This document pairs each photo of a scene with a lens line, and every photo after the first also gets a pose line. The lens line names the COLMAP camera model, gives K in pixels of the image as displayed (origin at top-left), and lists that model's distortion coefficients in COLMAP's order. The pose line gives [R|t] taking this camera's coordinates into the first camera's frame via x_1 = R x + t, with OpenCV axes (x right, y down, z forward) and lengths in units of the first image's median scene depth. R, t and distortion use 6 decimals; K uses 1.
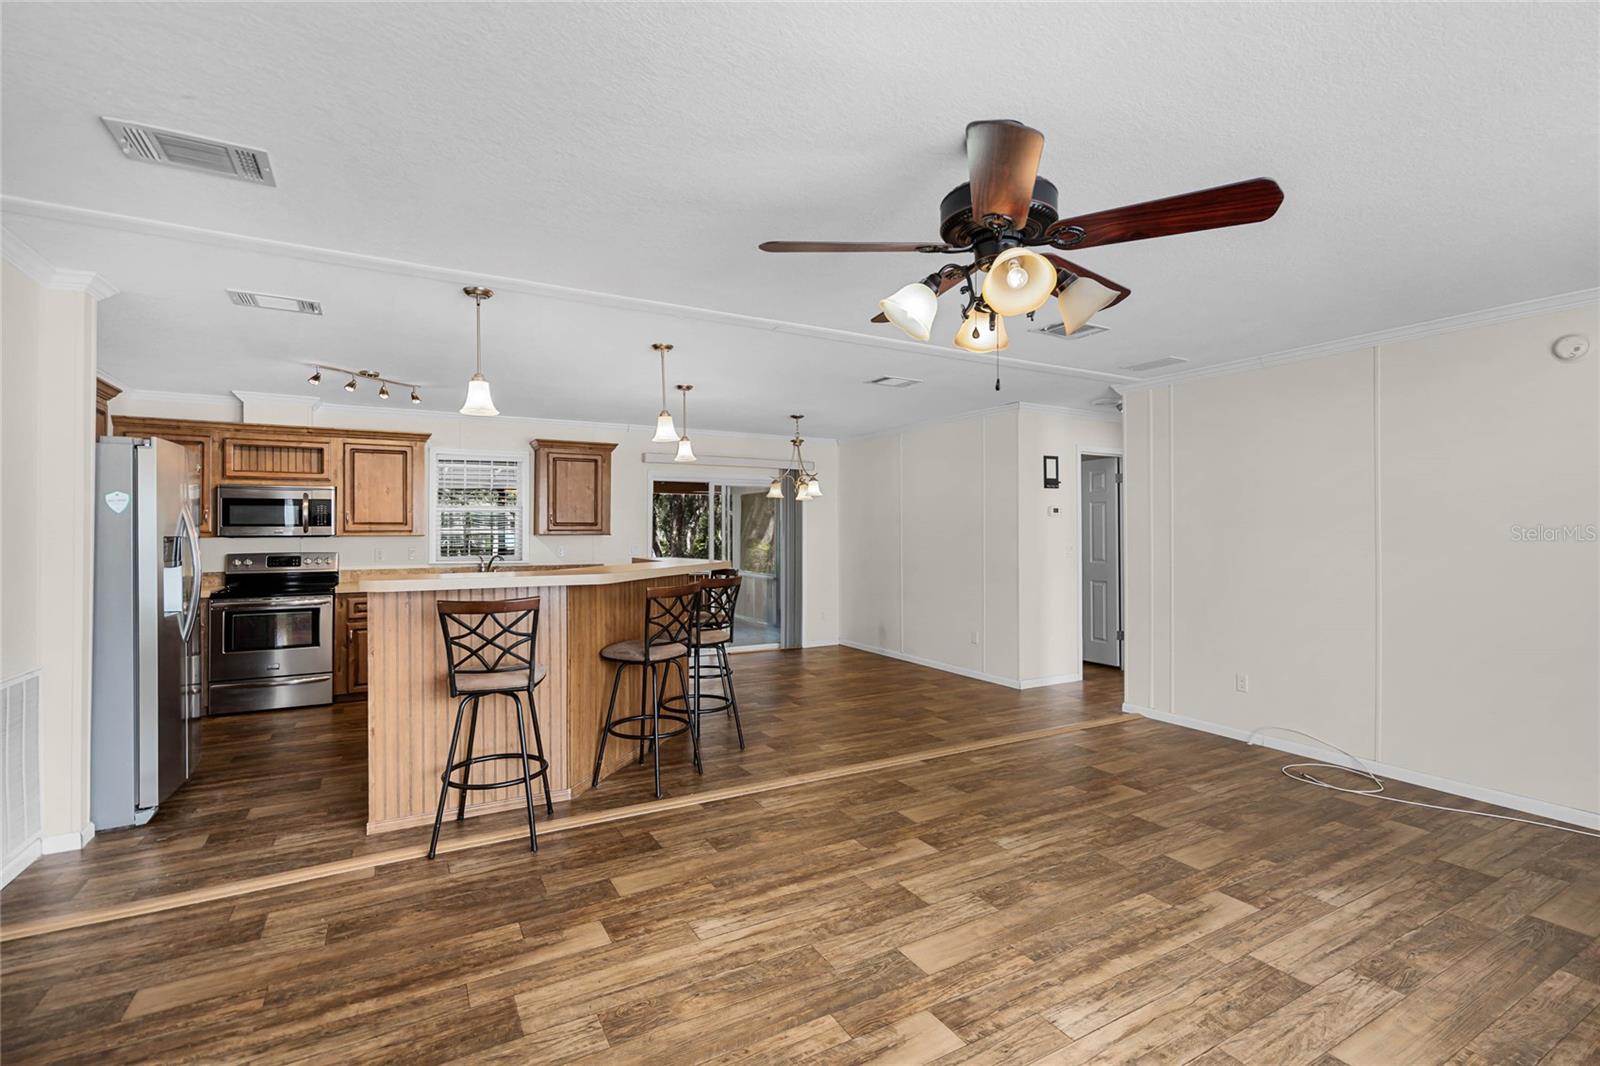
lens RADIAL K [[727.1, 0, 794.9], [0, 727.1, 529.3], [0, 0, 1]] dist [-0.002085, 0.002123]
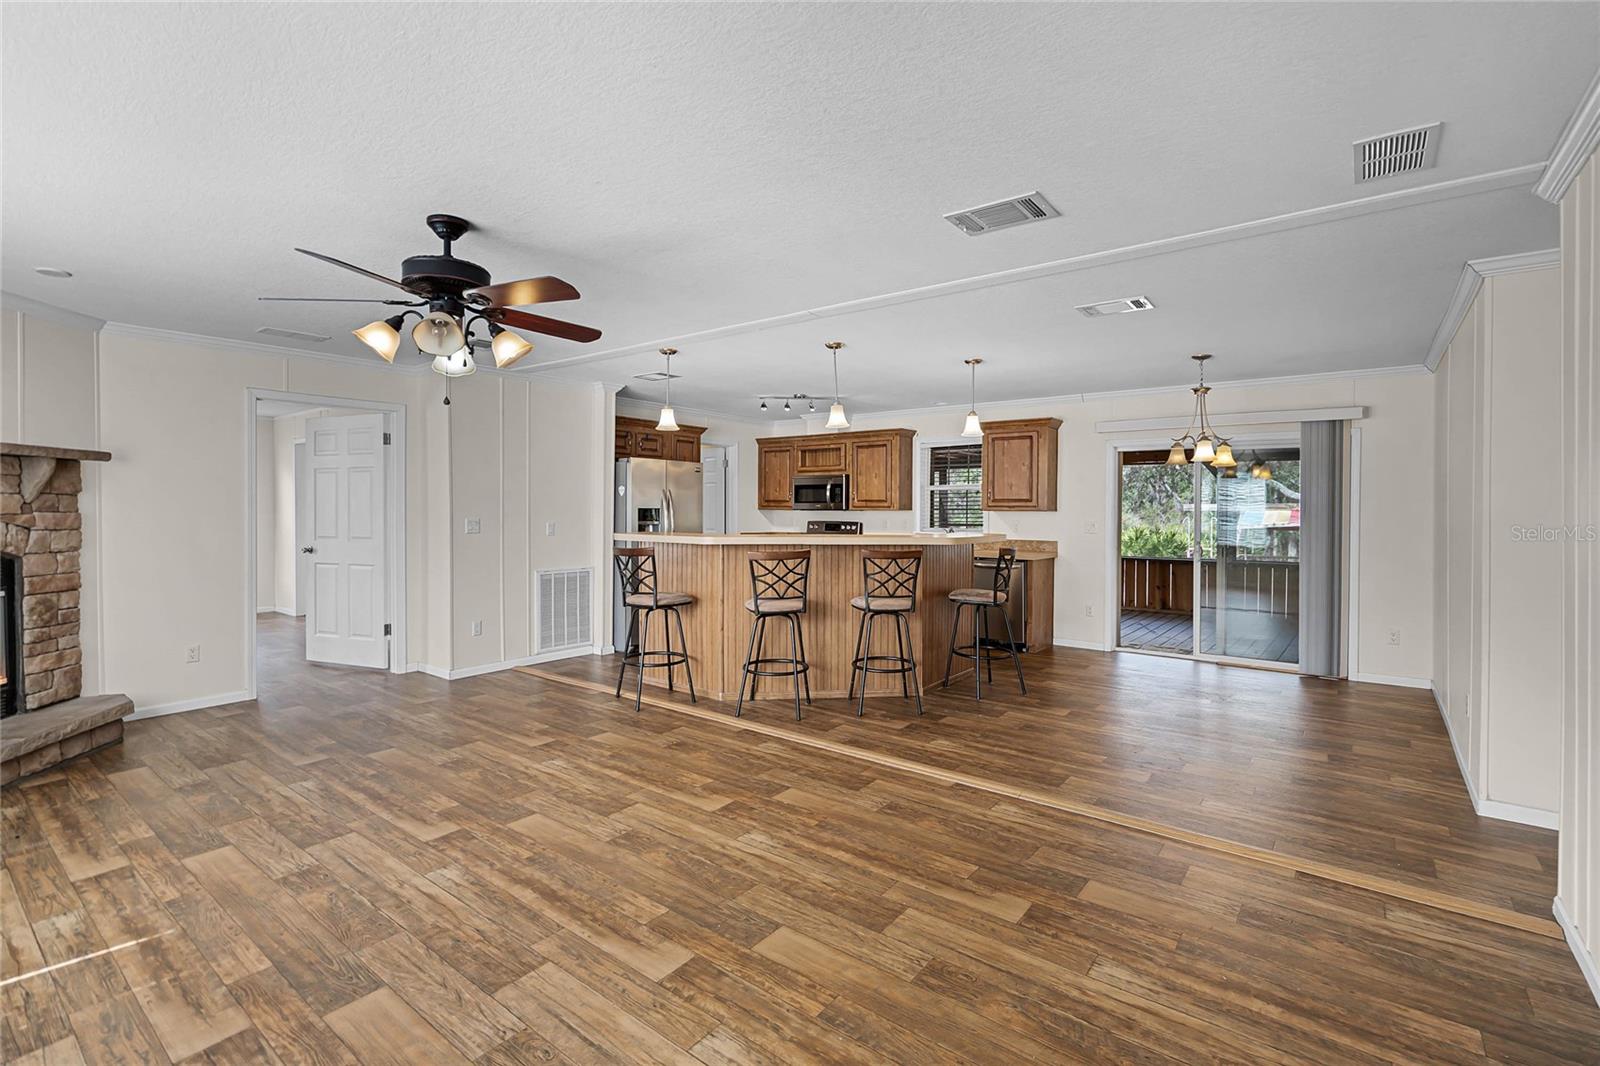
lens RADIAL K [[727.1, 0, 774.6], [0, 727.1, 479.7], [0, 0, 1]] dist [-0.002085, 0.002123]
pose [[0.375106, -0.031498, -0.926447, 1.042281], [-0.001953, 0.999393, -0.034768, 0.003559], [0.926980, 0.014851, 0.374817, 0.591366]]
